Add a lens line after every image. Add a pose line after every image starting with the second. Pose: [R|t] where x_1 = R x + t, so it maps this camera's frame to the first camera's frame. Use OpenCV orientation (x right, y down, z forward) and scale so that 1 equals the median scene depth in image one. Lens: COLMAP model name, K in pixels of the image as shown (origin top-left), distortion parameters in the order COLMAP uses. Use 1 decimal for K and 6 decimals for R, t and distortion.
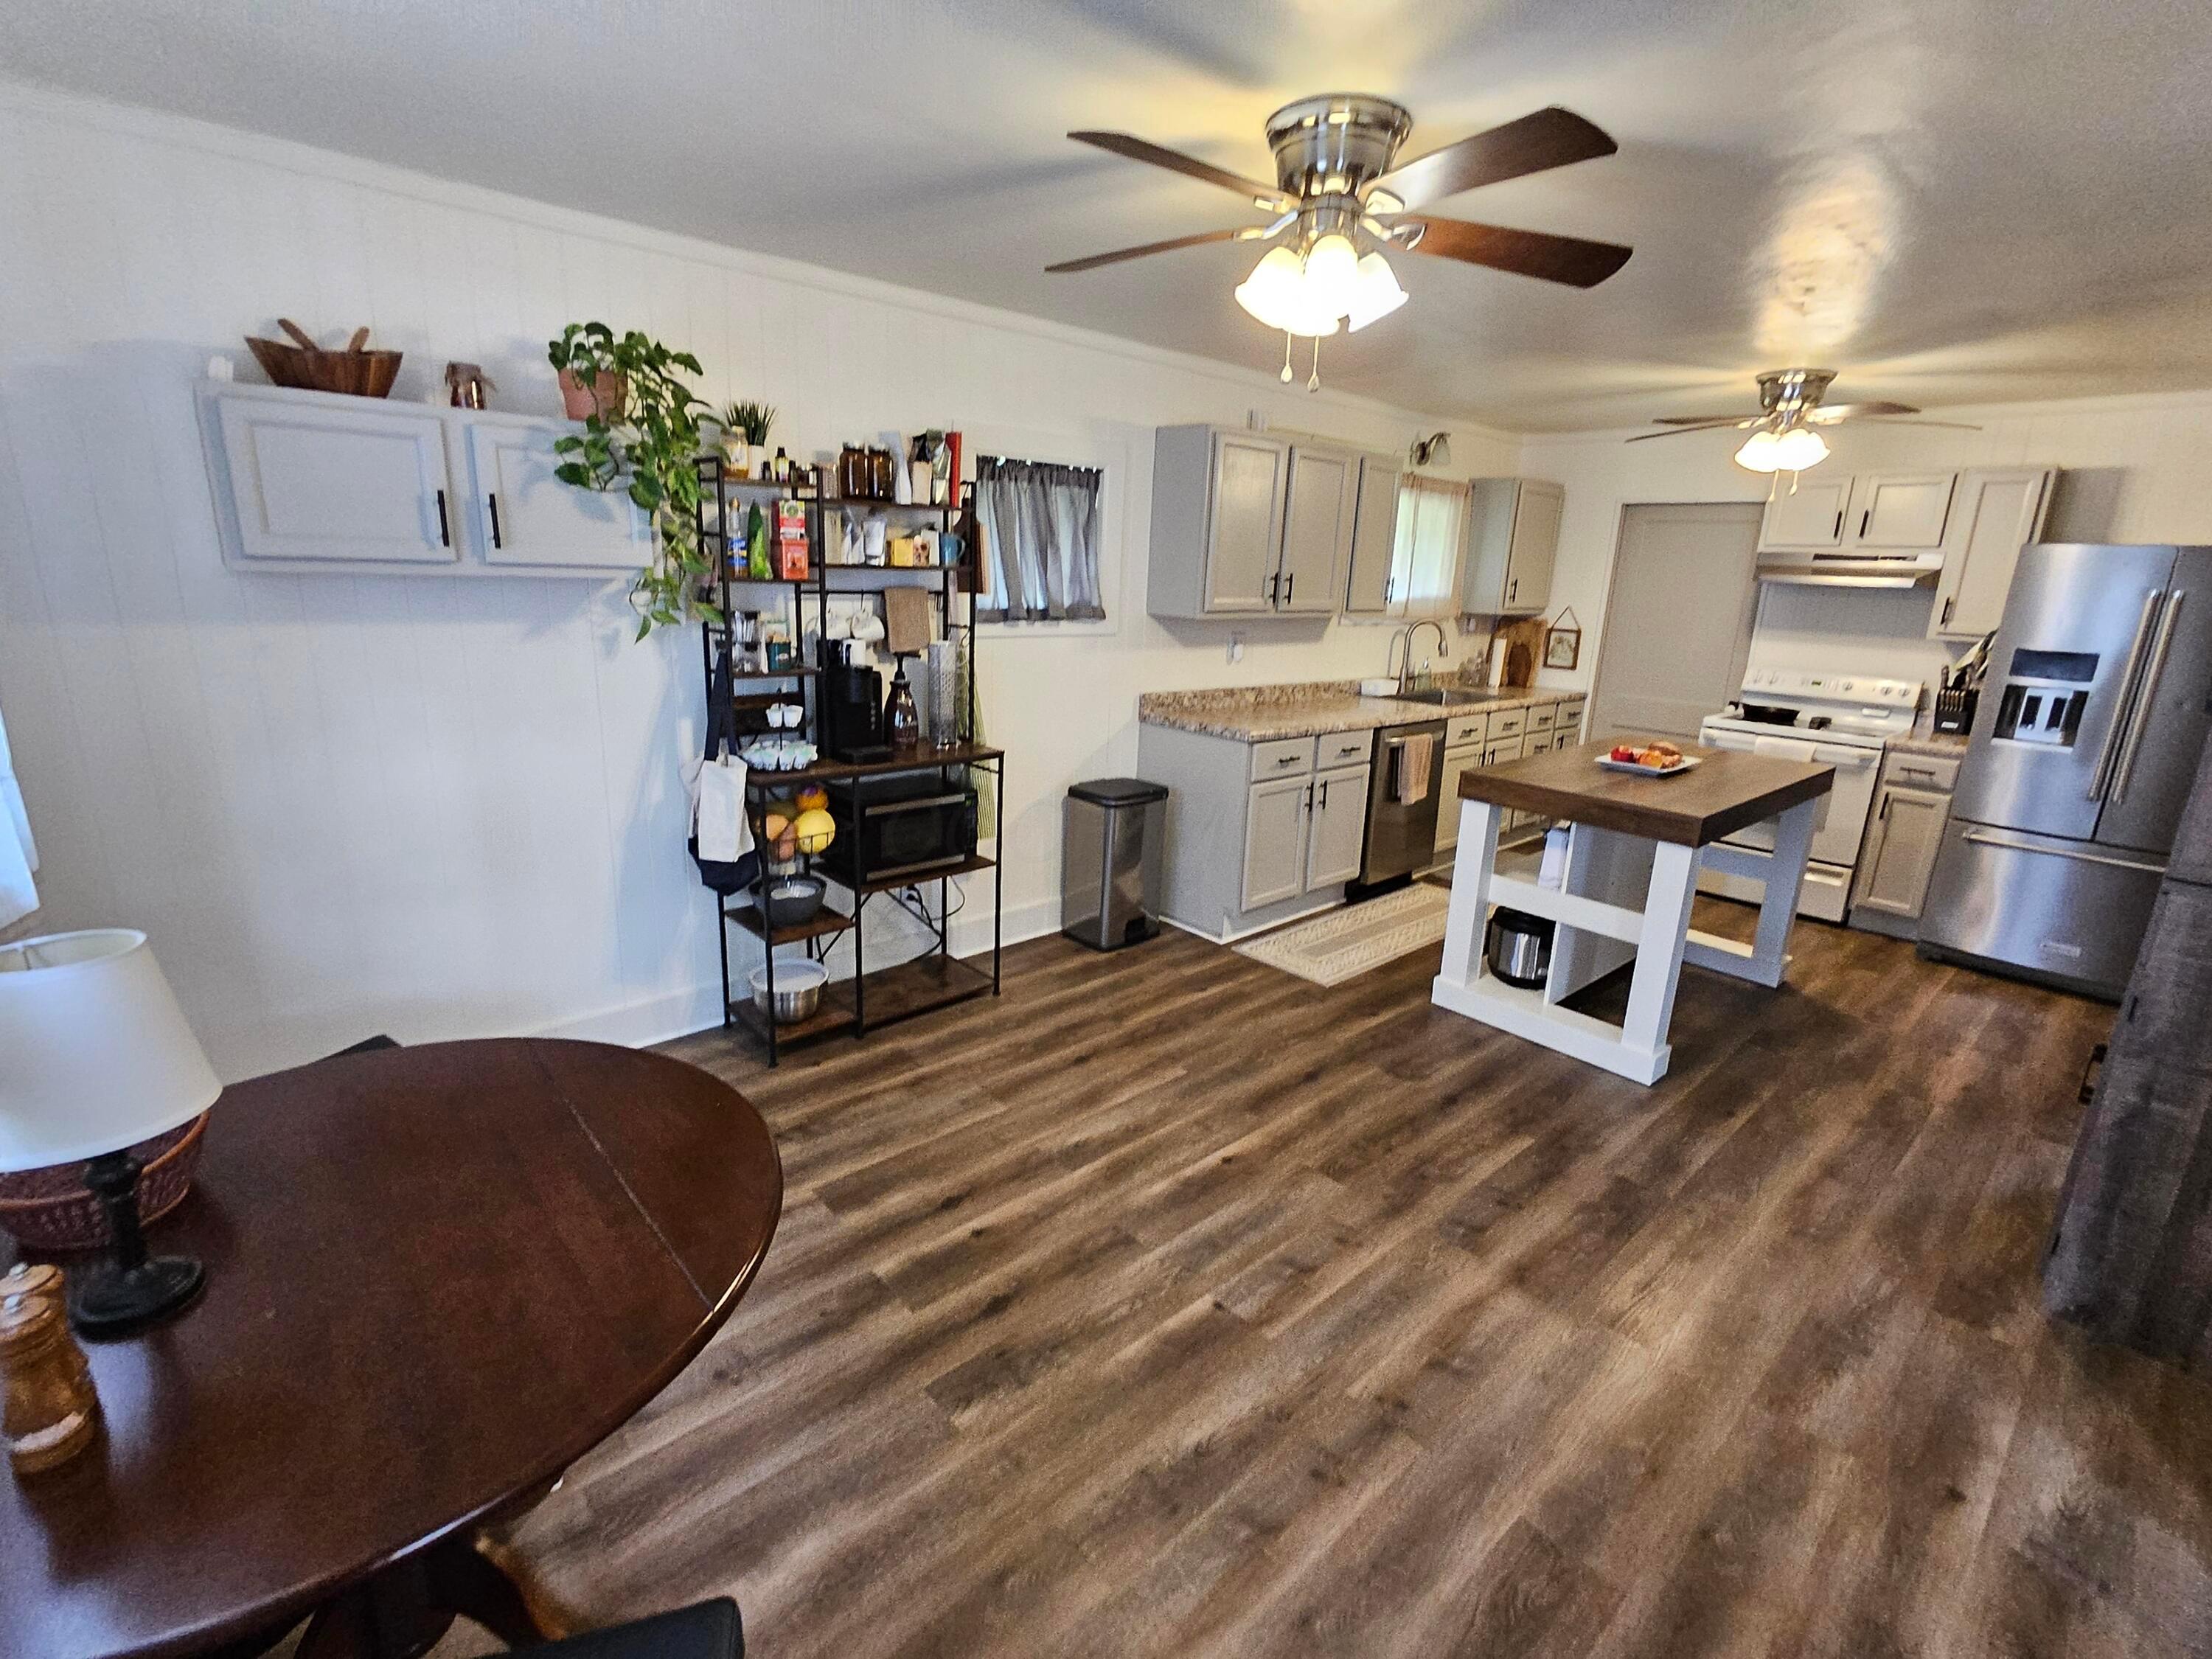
lens RADIAL K [[1002.5, 0, 1109.8], [0, 1002.5, 829.9], [0, 0, 1]] dist [-0.008568, 0.002945]
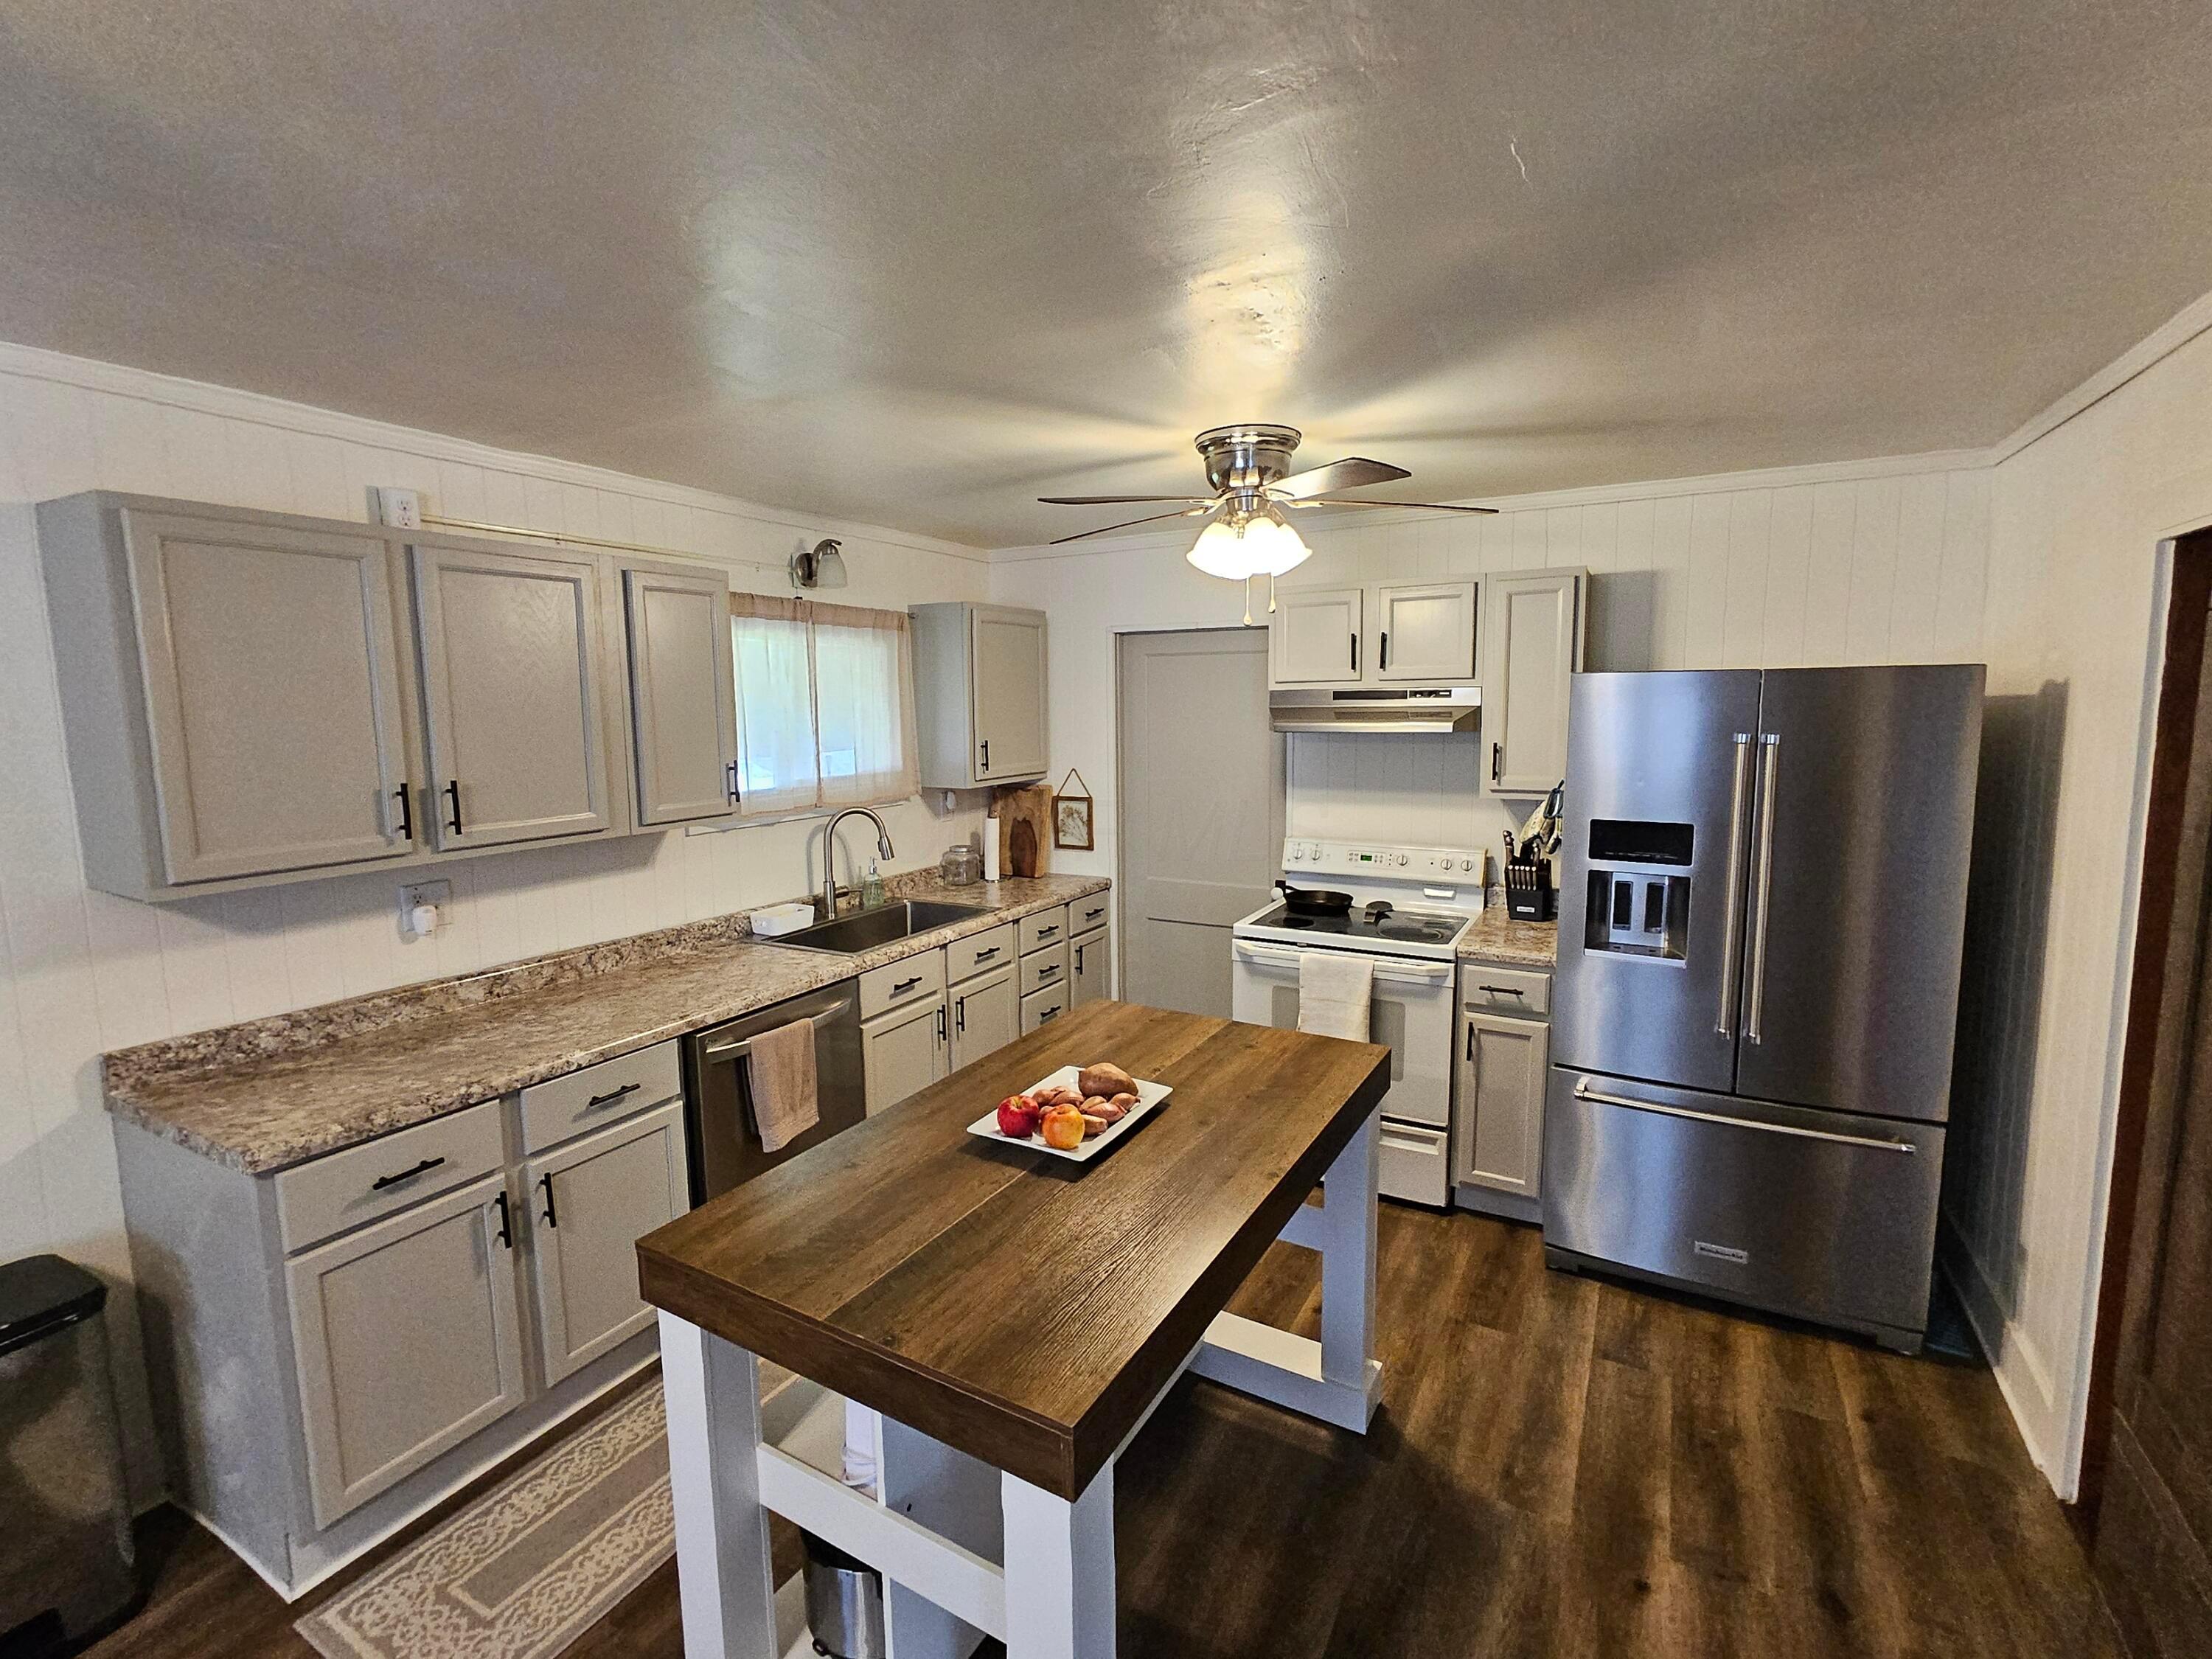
lens RADIAL K [[1002.5, 0, 1098.9], [0, 1002.5, 827.3], [0, 0, 1]] dist [-0.008568, 0.002945]
pose [[0.947397, -0.086360, 0.308190, 0.320619], [0.126197, 0.985693, -0.111731, -0.123128], [-0.294132, 0.144747, 0.944741, 0.385654]]
